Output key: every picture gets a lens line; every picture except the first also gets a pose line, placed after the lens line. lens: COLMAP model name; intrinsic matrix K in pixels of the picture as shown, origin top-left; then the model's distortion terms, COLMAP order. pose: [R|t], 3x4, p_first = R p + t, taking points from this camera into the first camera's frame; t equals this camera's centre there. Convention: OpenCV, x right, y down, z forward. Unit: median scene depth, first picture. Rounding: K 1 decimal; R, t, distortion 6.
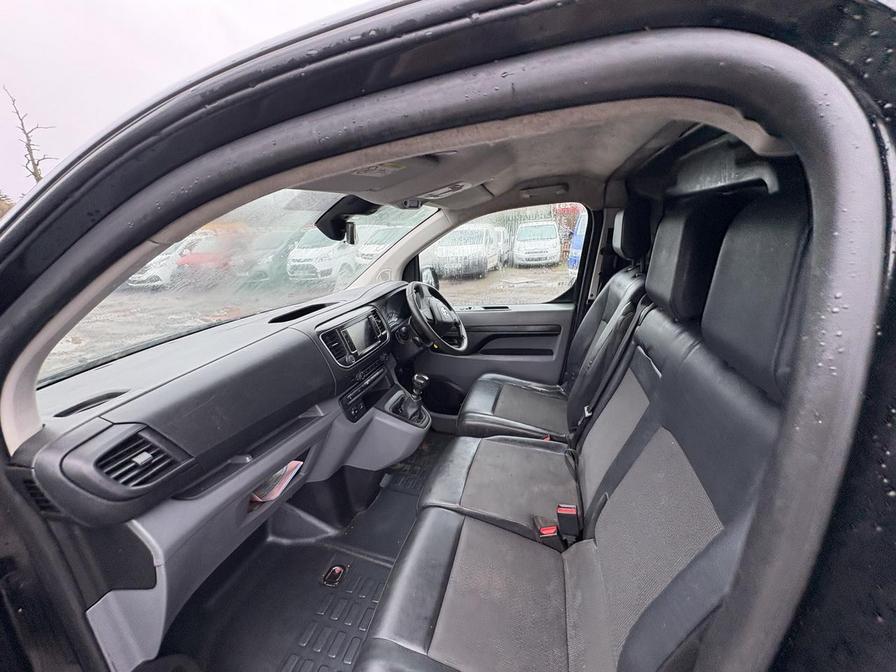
lens RADIAL K [[361.3, 0, 448.0], [0, 361.3, 336.0], [0, 0, 1]] dist [0.005948, -0.000110]
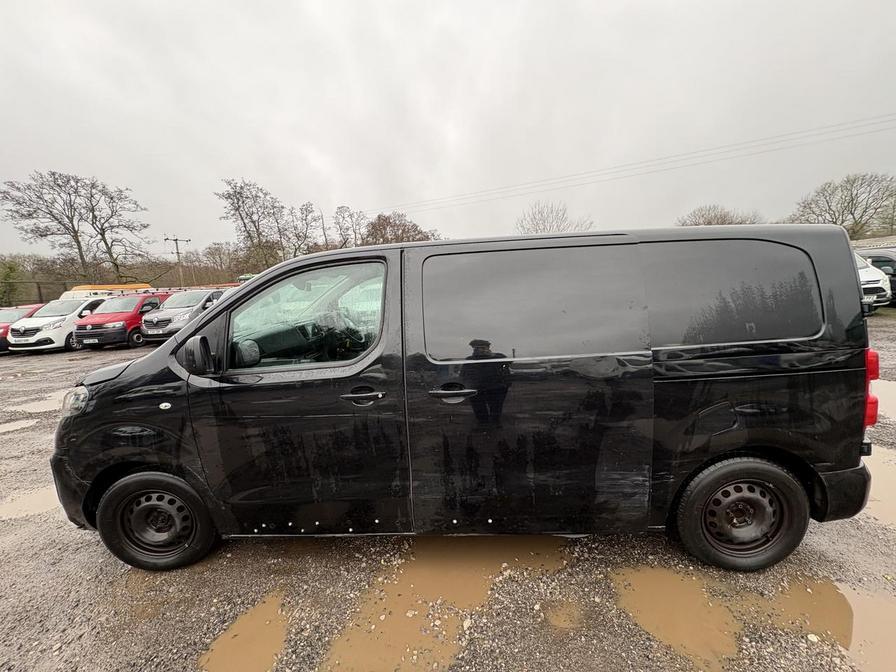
lens RADIAL K [[357.7, 0, 447.4], [0, 357.7, 335.6], [0, 0, 1]] dist [0.000995, 0.000190]
pose [[0.975337, -0.038815, 0.217280, 0.084186], [0.071752, 0.986706, -0.145821, 0.384893], [-0.208732, 0.157815, 0.965156, -1.214232]]
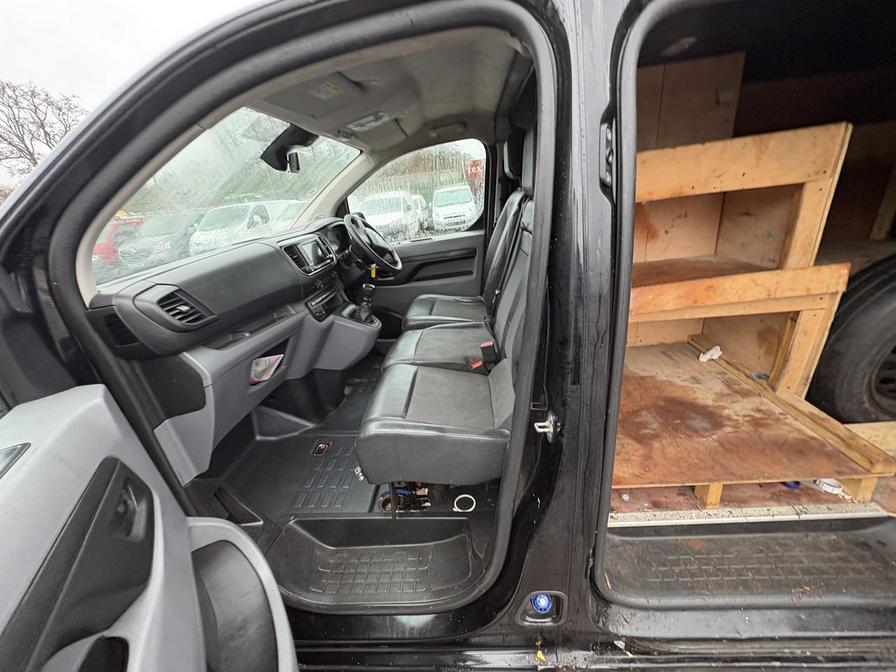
lens RADIAL K [[361.3, 0, 448.0], [0, 361.3, 336.0], [0, 0, 1]] dist [0.005948, -0.000110]
pose [[0.974193, -0.136821, 0.179523, -0.054341], [0.124199, 0.989043, 0.079807, 0.216746], [-0.188475, -0.055451, 0.980511, -0.267757]]
